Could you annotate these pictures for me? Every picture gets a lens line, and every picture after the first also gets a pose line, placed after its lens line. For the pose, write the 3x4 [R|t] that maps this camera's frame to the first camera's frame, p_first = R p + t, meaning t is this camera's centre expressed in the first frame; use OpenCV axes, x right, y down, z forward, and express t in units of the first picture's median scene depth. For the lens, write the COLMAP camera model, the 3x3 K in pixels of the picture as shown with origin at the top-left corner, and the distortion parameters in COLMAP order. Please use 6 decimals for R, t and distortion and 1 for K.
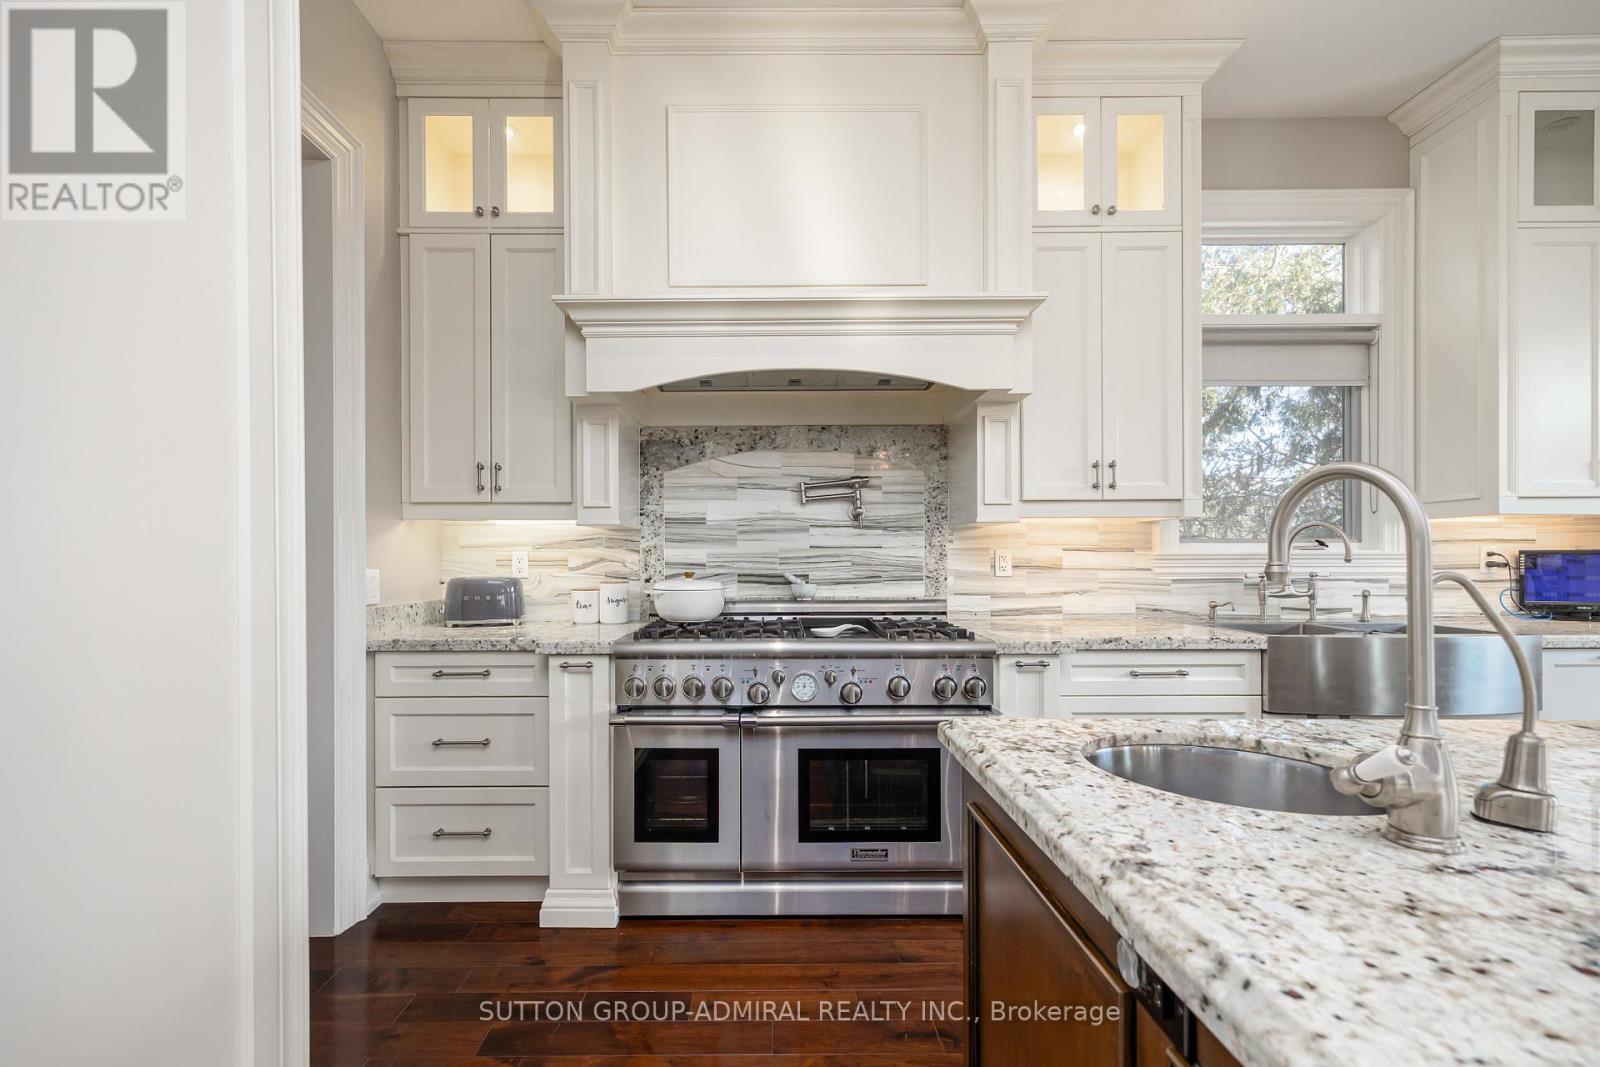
lens RADIAL K [[721.9, 0, 769.3], [0, 721.9, 556.9], [0, 0, 1]] dist [0.004099, 0.000632]
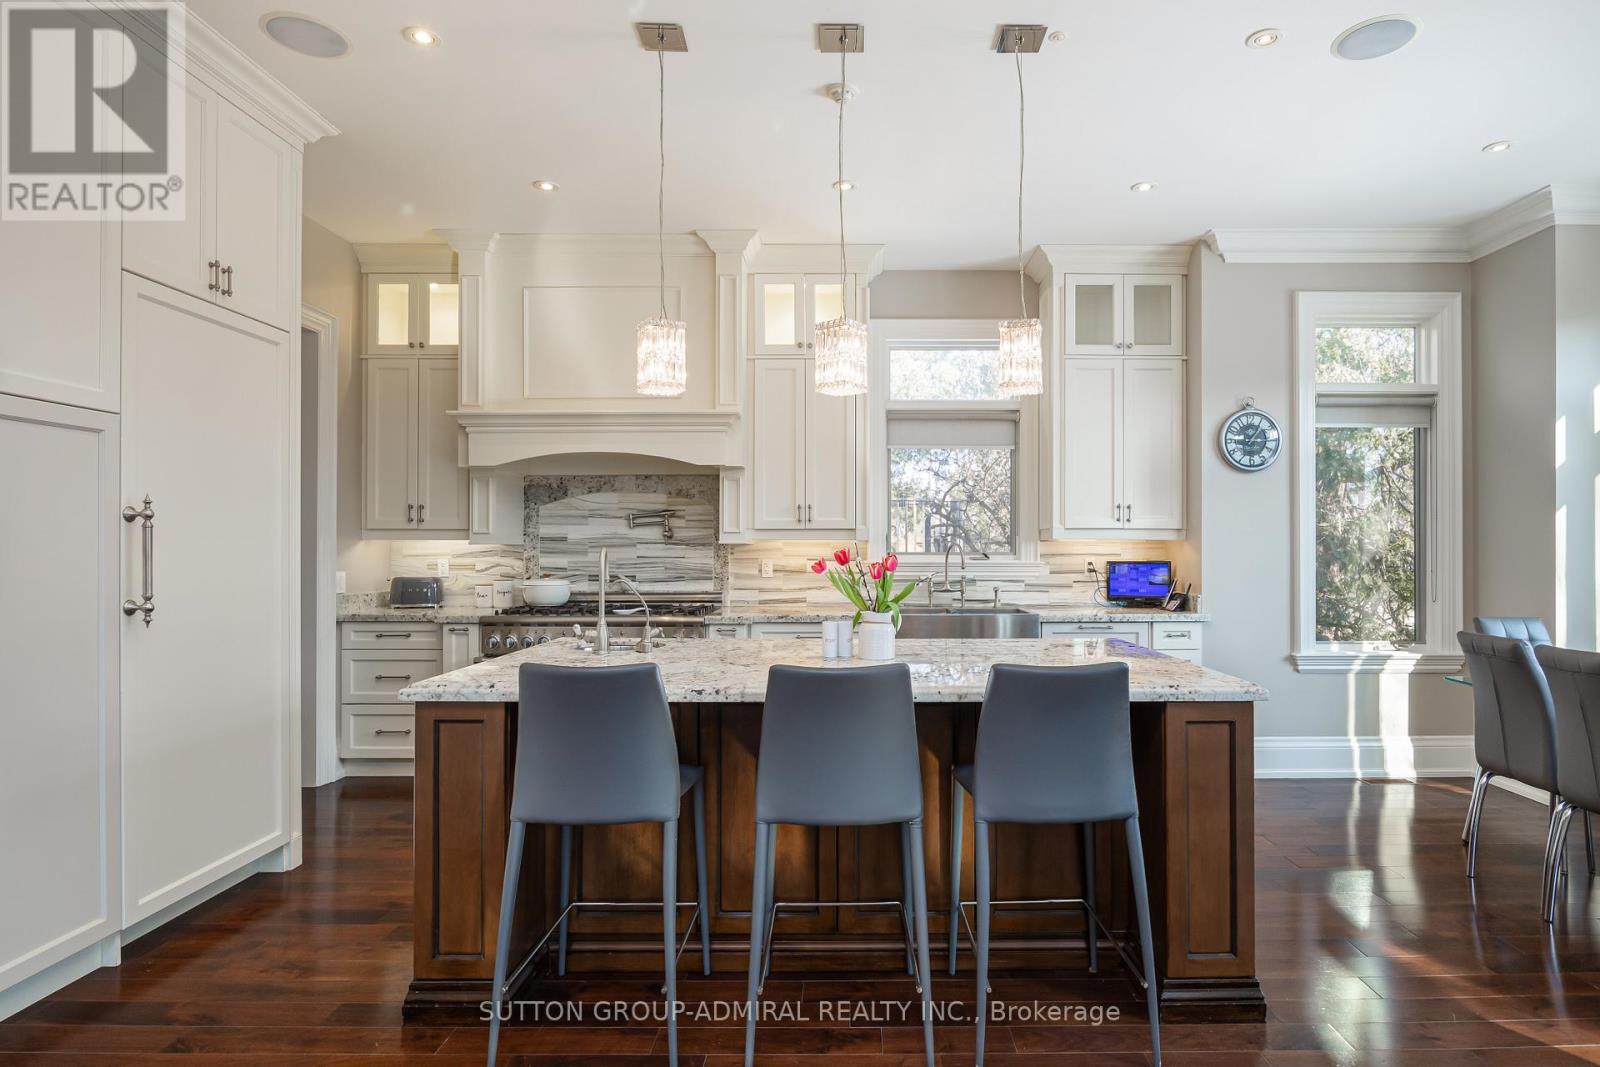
lens RADIAL K [[872.0, 0, 847.1], [0, 872.0, 540.3], [0, 0, 1]] dist [-0.005768, -0.000750]
pose [[0.999937, 0.003379, -0.010710, 0.545364], [-0.003471, 0.999957, -0.008643, -0.036665], [0.010680, 0.008679, 0.999905, -0.846691]]
